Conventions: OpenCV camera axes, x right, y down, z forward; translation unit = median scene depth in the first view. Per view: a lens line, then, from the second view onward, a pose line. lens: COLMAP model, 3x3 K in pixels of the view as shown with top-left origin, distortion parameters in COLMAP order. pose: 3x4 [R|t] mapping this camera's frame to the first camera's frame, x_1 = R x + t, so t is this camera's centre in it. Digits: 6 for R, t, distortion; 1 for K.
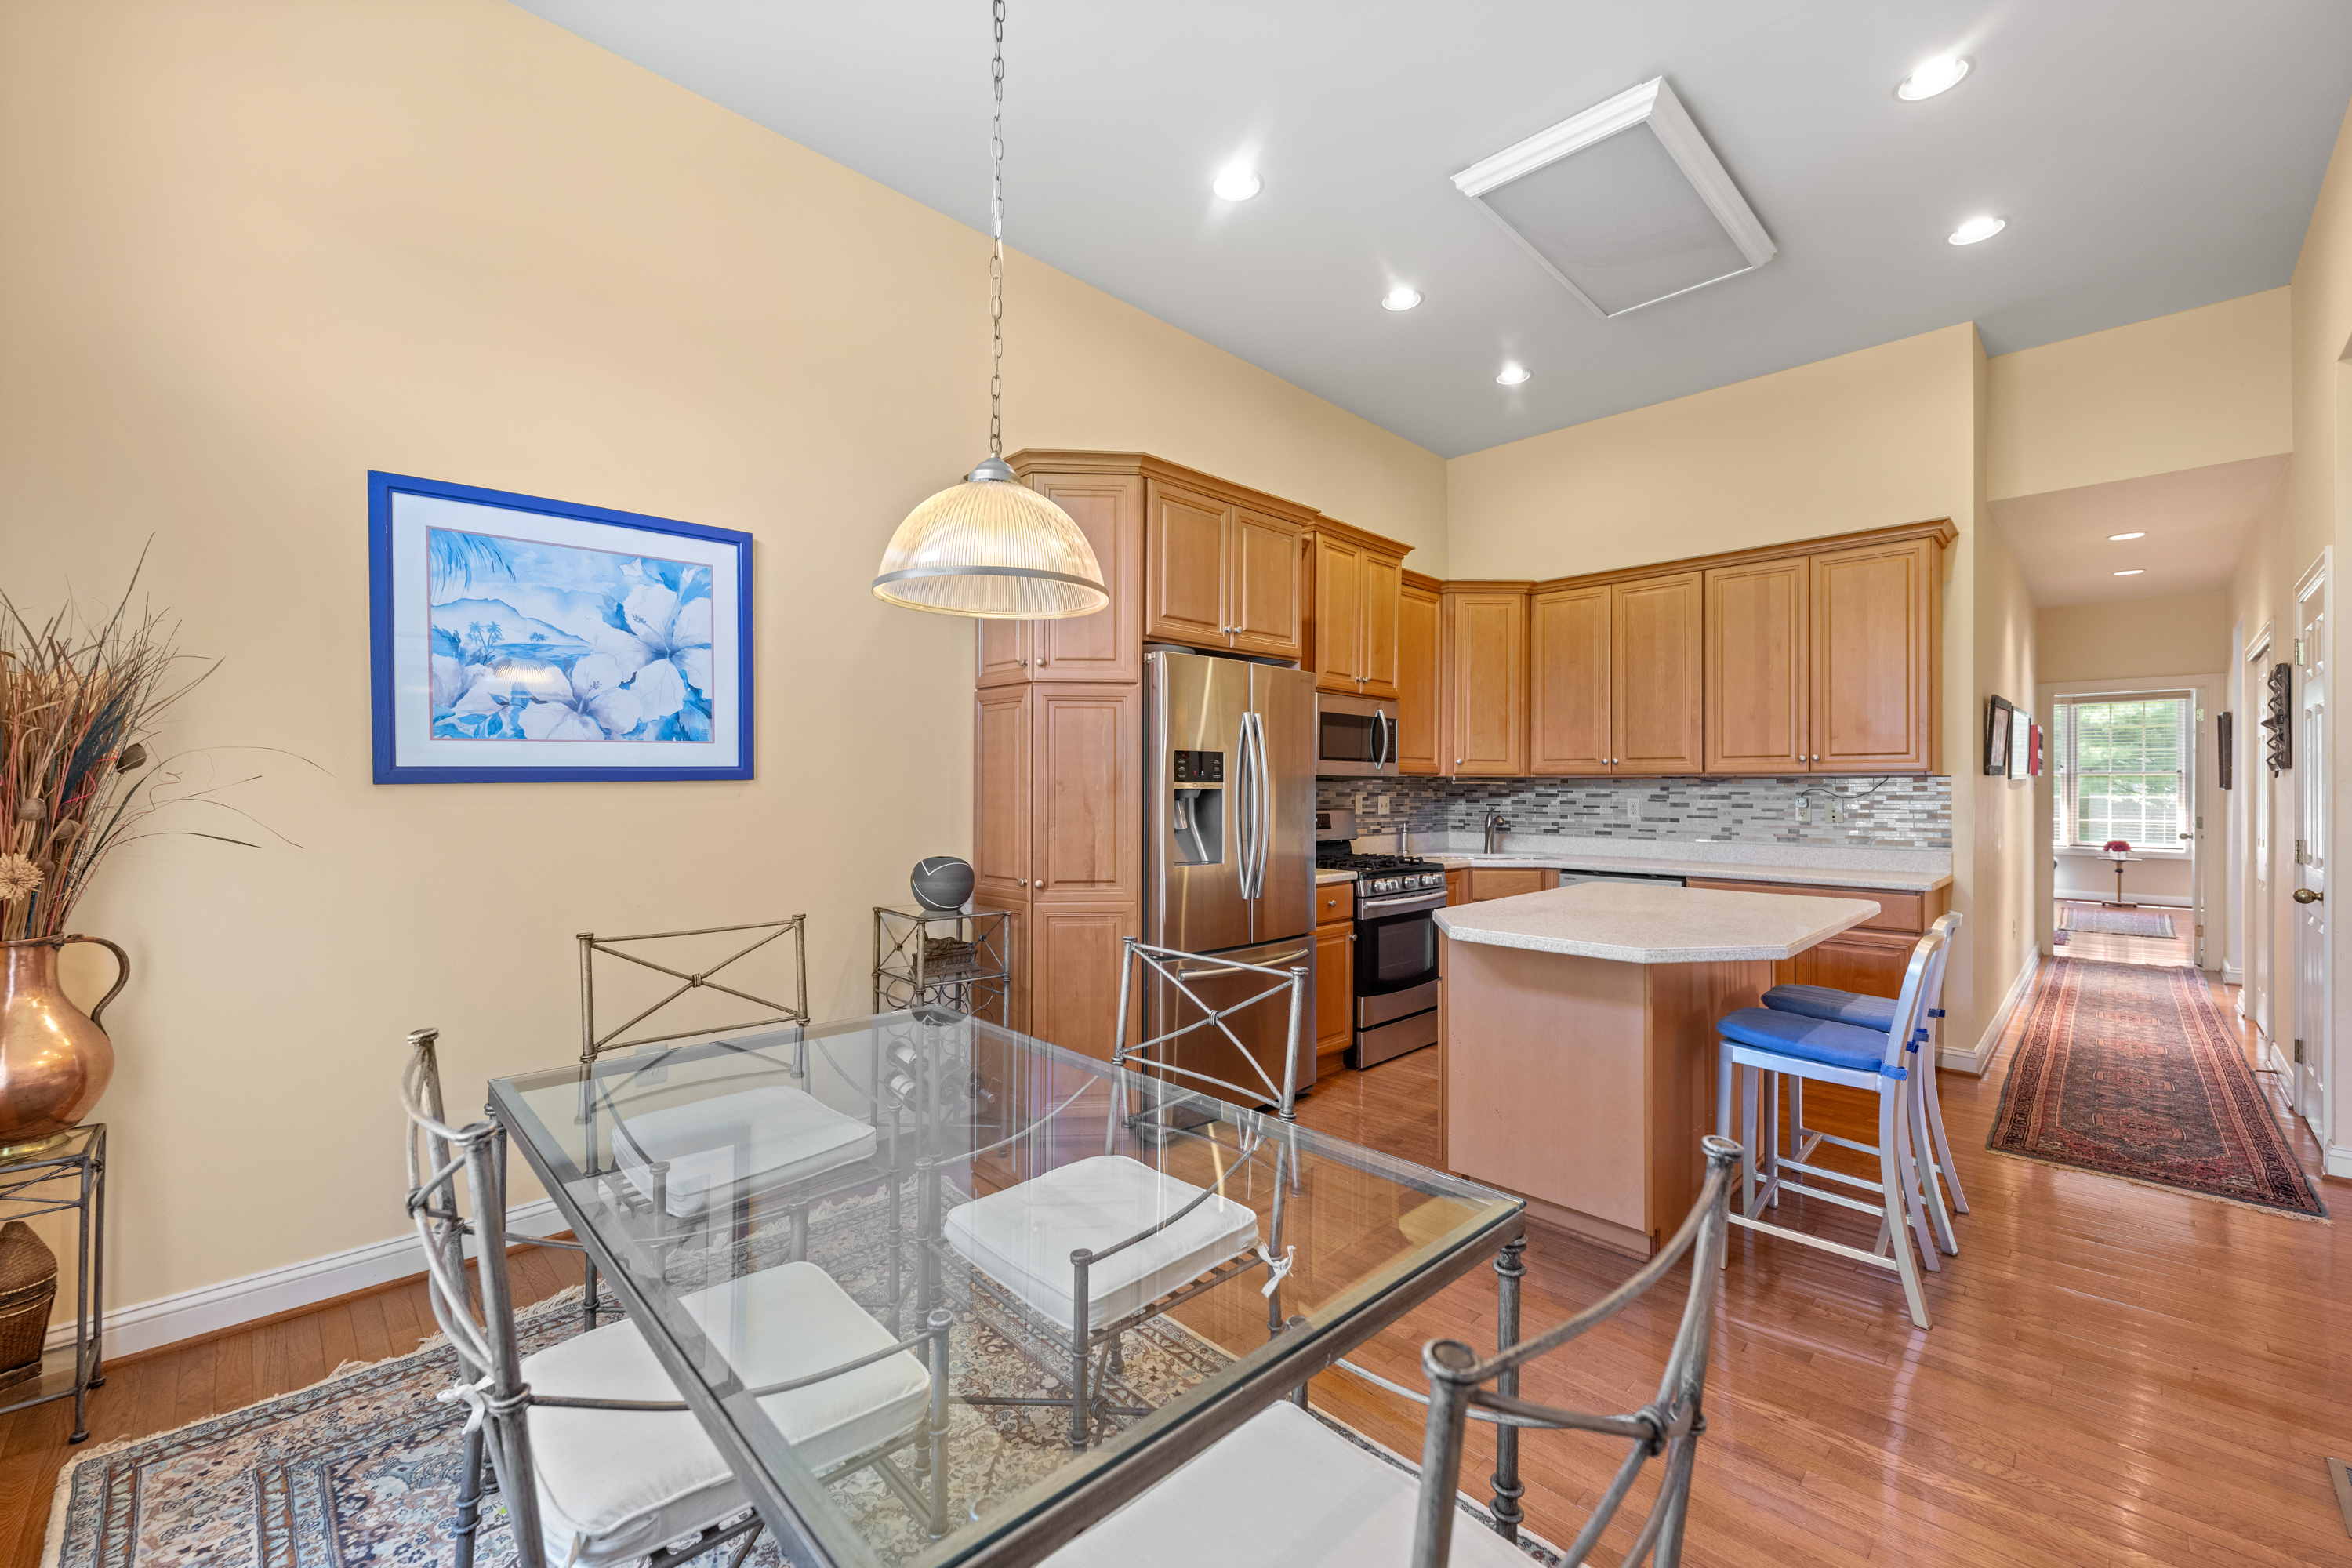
lens RADIAL K [[930.1, 0, 1177.7], [0, 930.1, 776.6], [0, 0, 1]] dist [0.001078, -0.000017]
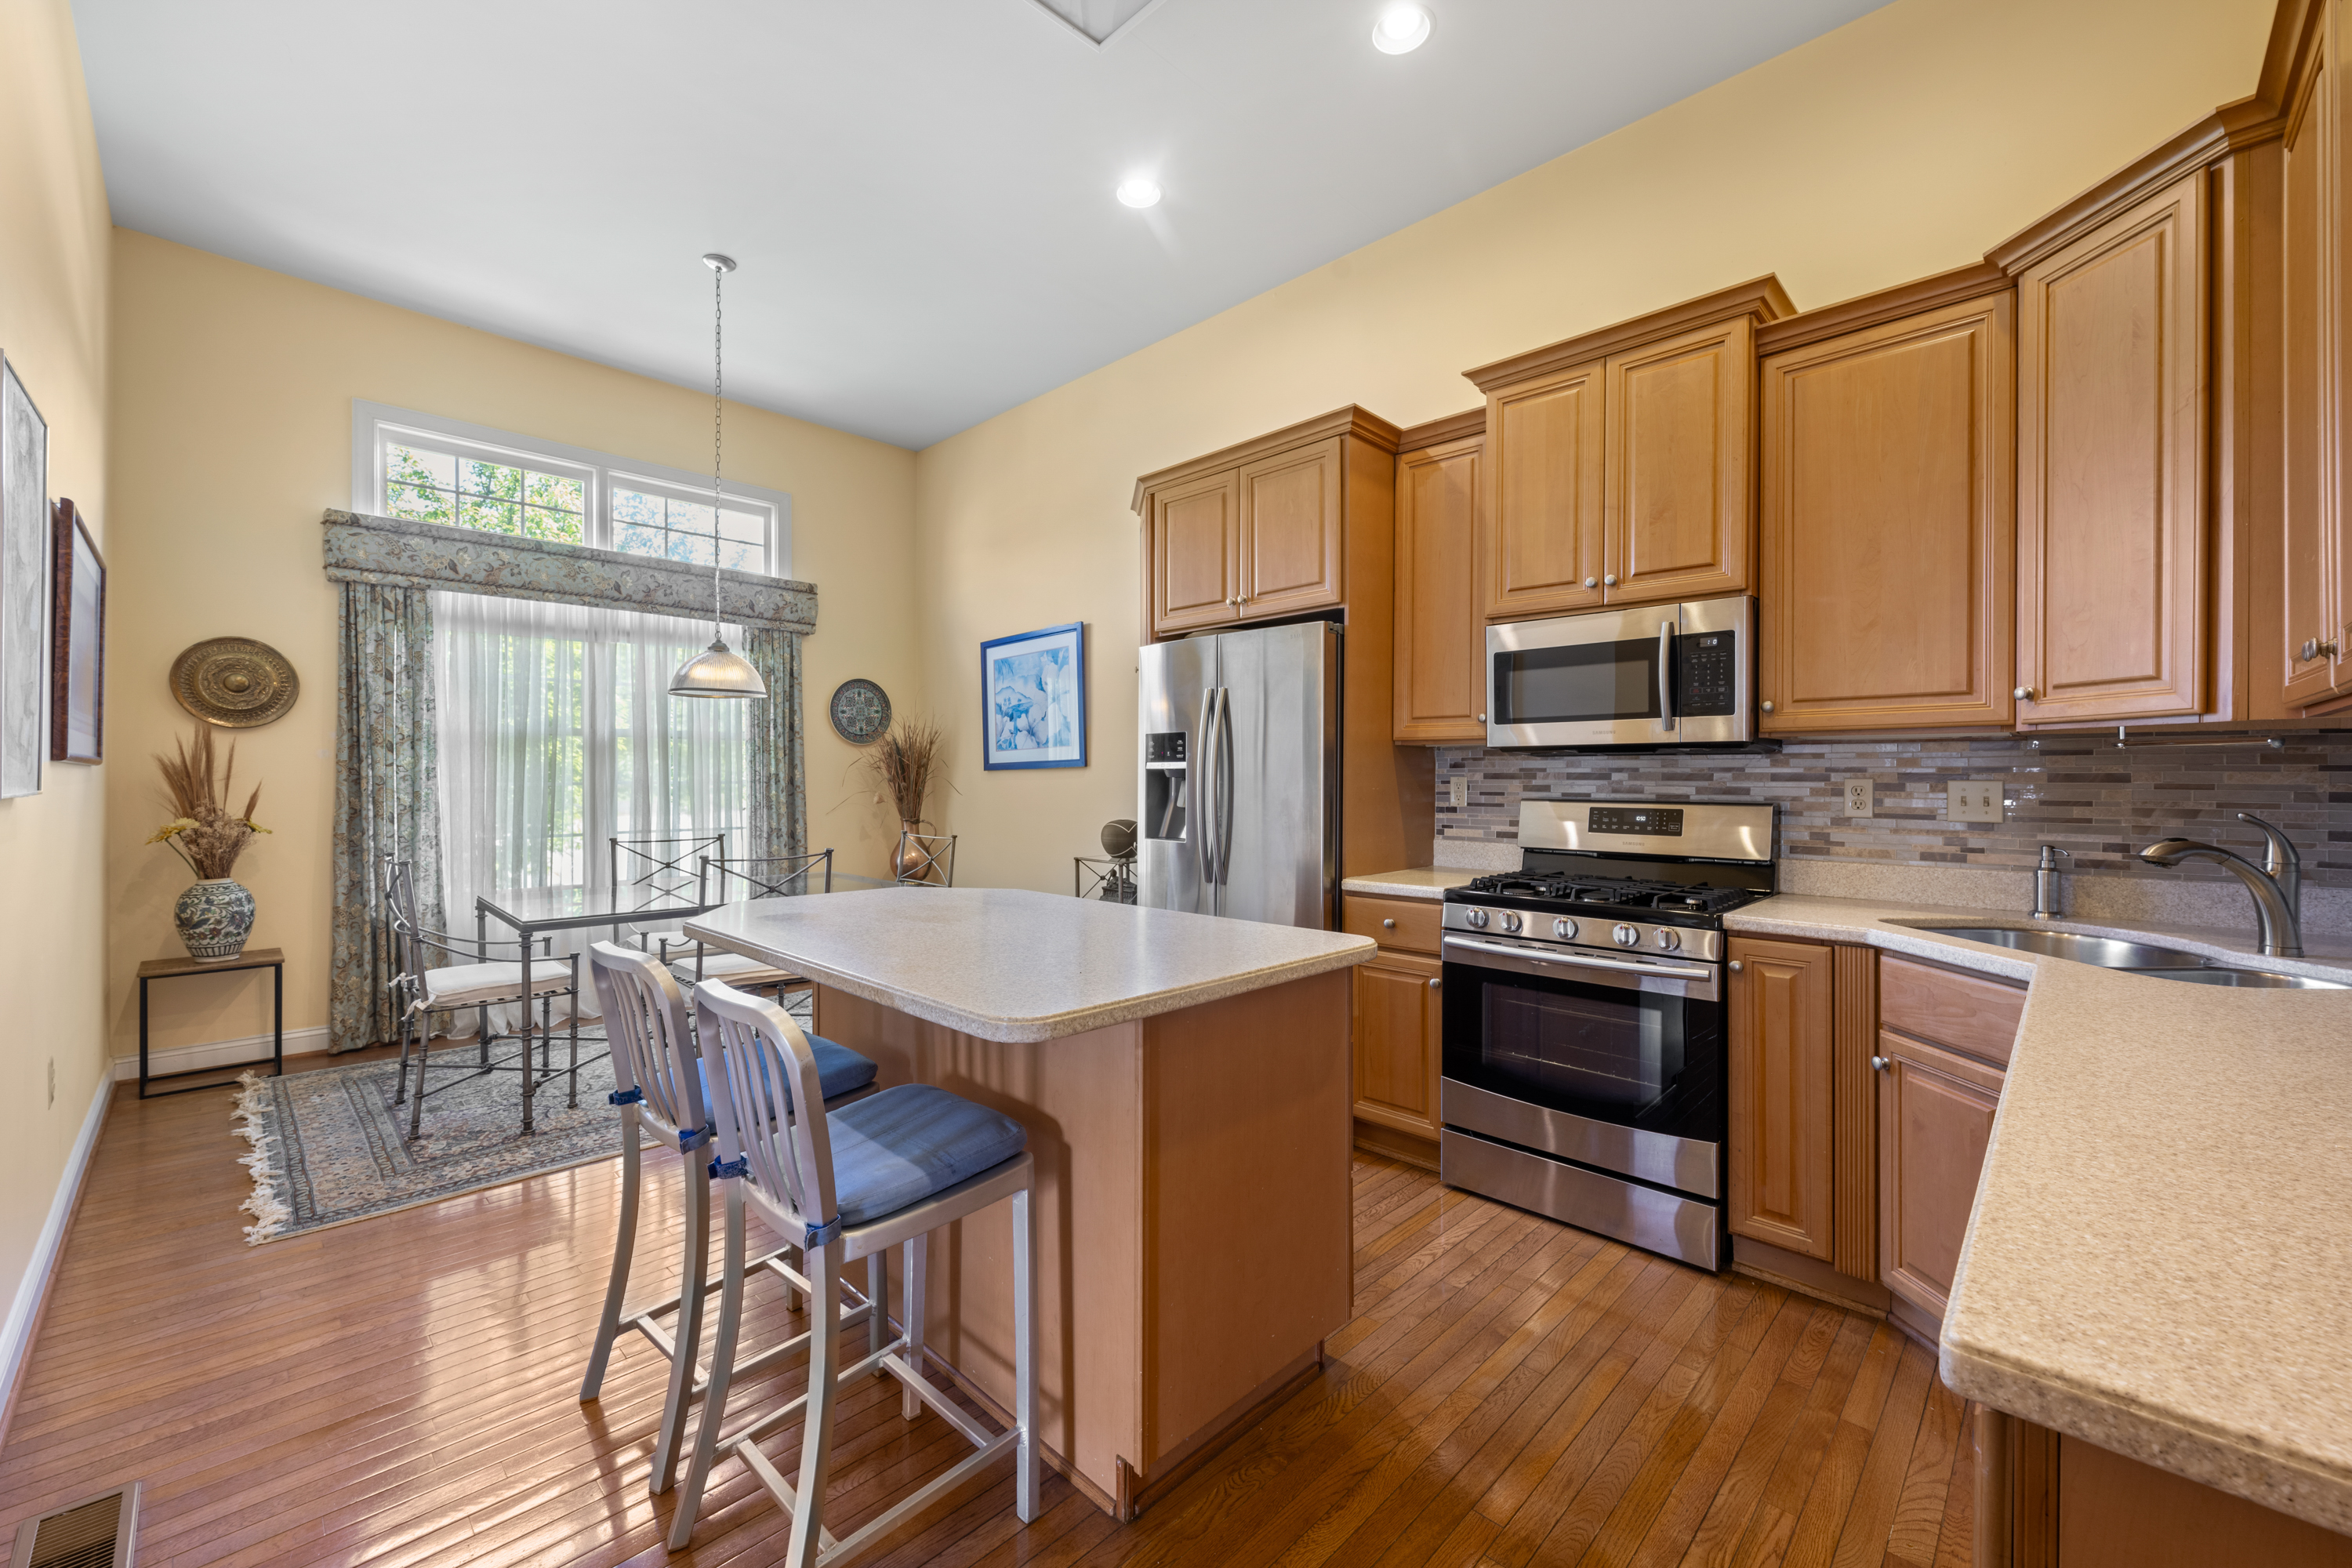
lens RADIAL K [[930.1, 0, 1177.7], [0, 930.1, 787.0], [0, 0, 1]] dist [0.001078, -0.000017]
pose [[0.022010, -0.000096, -0.999758, 1.352356], [0.003140, 0.999995, -0.000027, 0.044367], [0.999753, -0.003139, 0.022011, 1.244022]]
